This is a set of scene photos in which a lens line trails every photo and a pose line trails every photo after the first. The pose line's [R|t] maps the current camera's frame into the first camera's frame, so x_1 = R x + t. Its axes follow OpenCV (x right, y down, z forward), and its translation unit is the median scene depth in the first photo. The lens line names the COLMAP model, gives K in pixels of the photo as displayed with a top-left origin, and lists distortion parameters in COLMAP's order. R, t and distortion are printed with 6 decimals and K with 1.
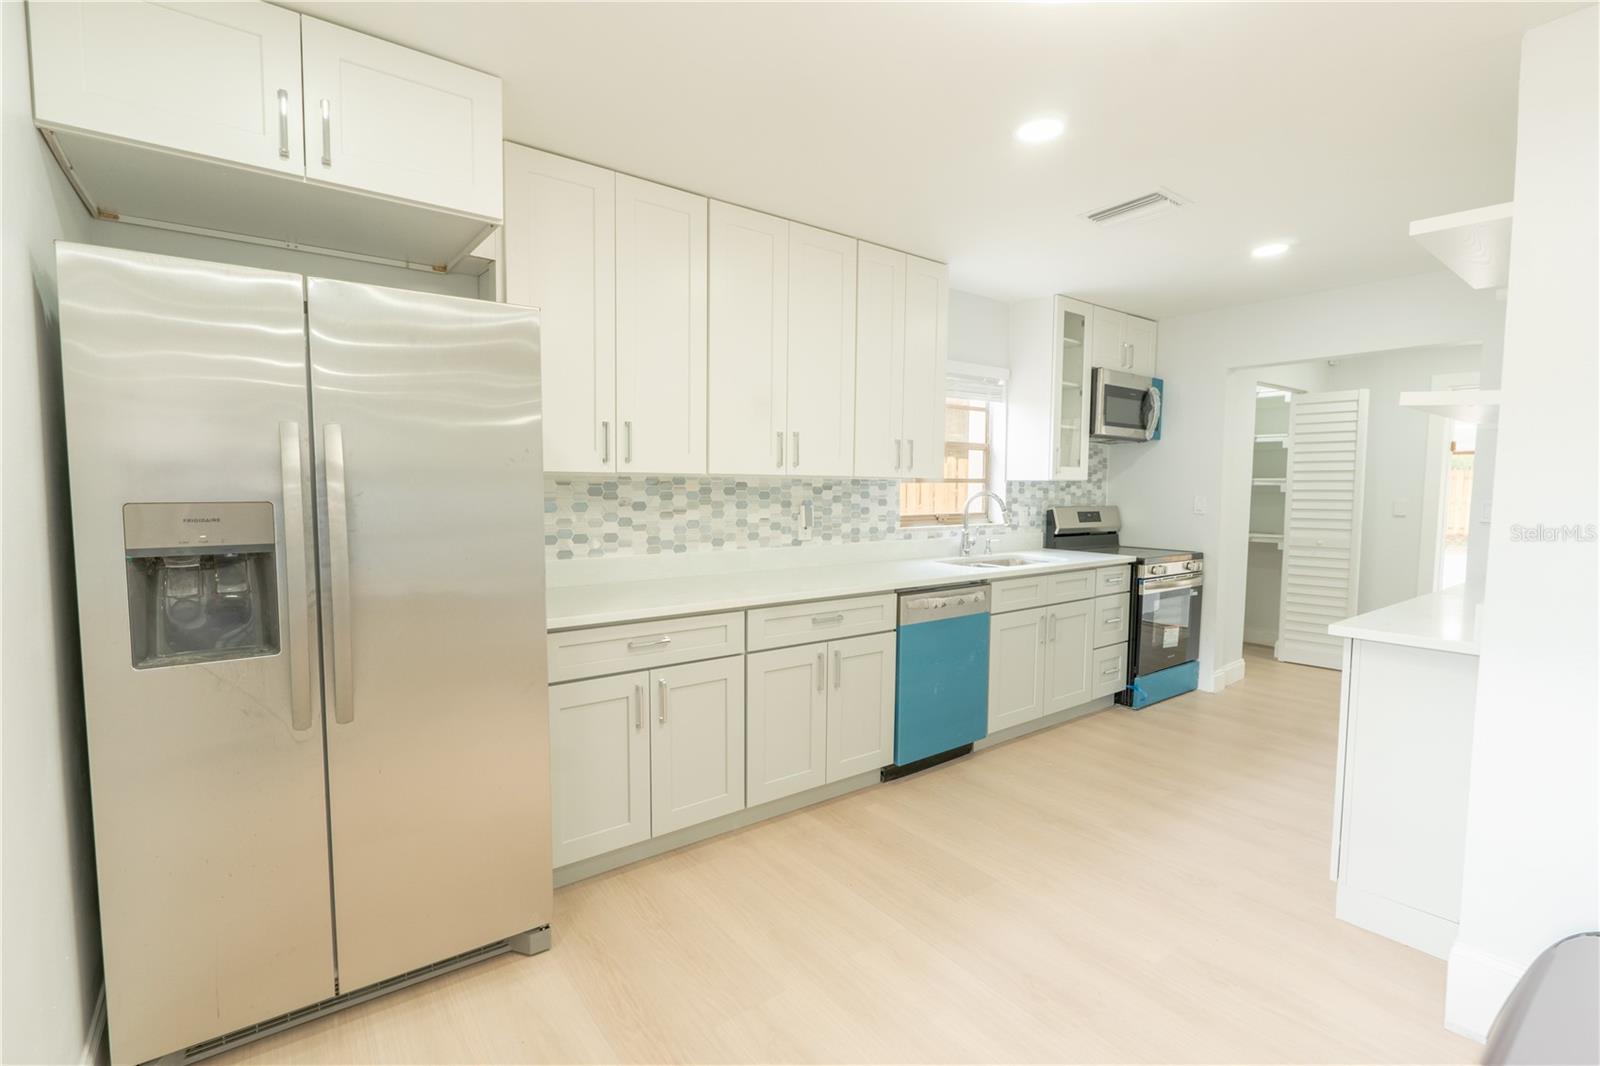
lens RADIAL K [[730.5, 0, 809.9], [0, 730.5, 533.9], [0, 0, 1]] dist [-0.004695, 0.000069]
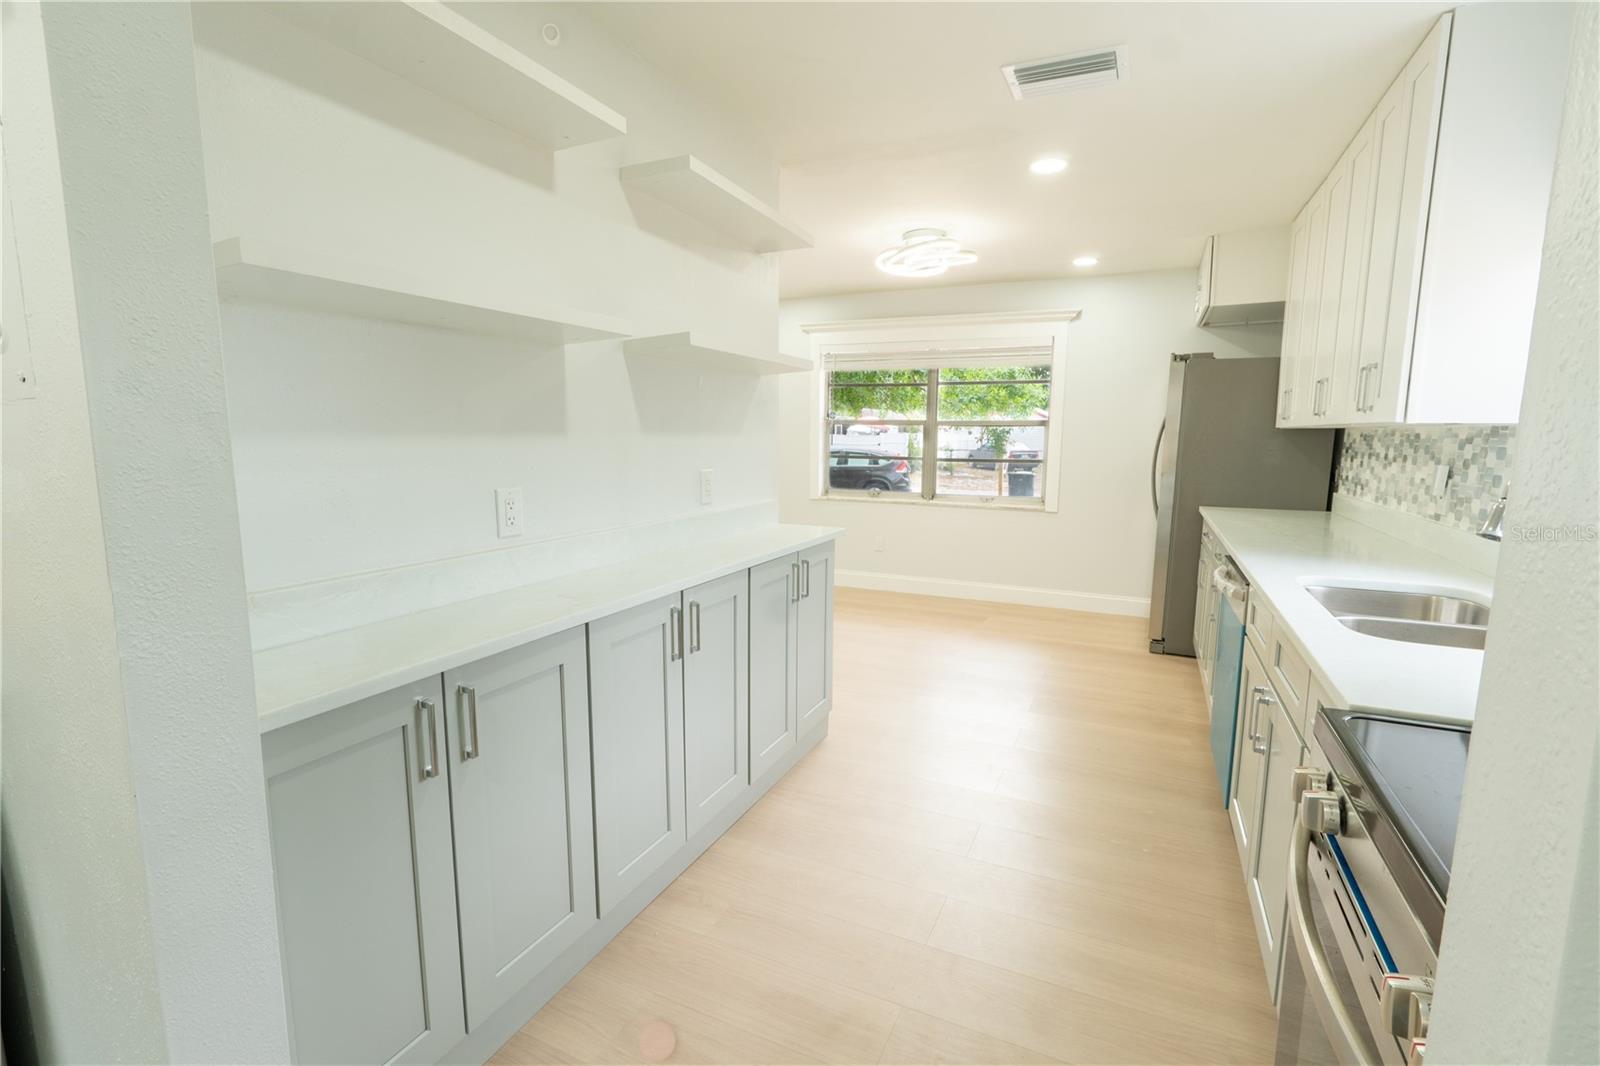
lens RADIAL K [[730.5, 0, 800.9], [0, 730.5, 535.1], [0, 0, 1]] dist [-0.004695, 0.000069]
pose [[-0.891418, 0.051035, -0.450299, 0.847371], [-0.040661, 0.980624, 0.191632, -0.080442], [0.451354, 0.189134, -0.872071, 1.314600]]
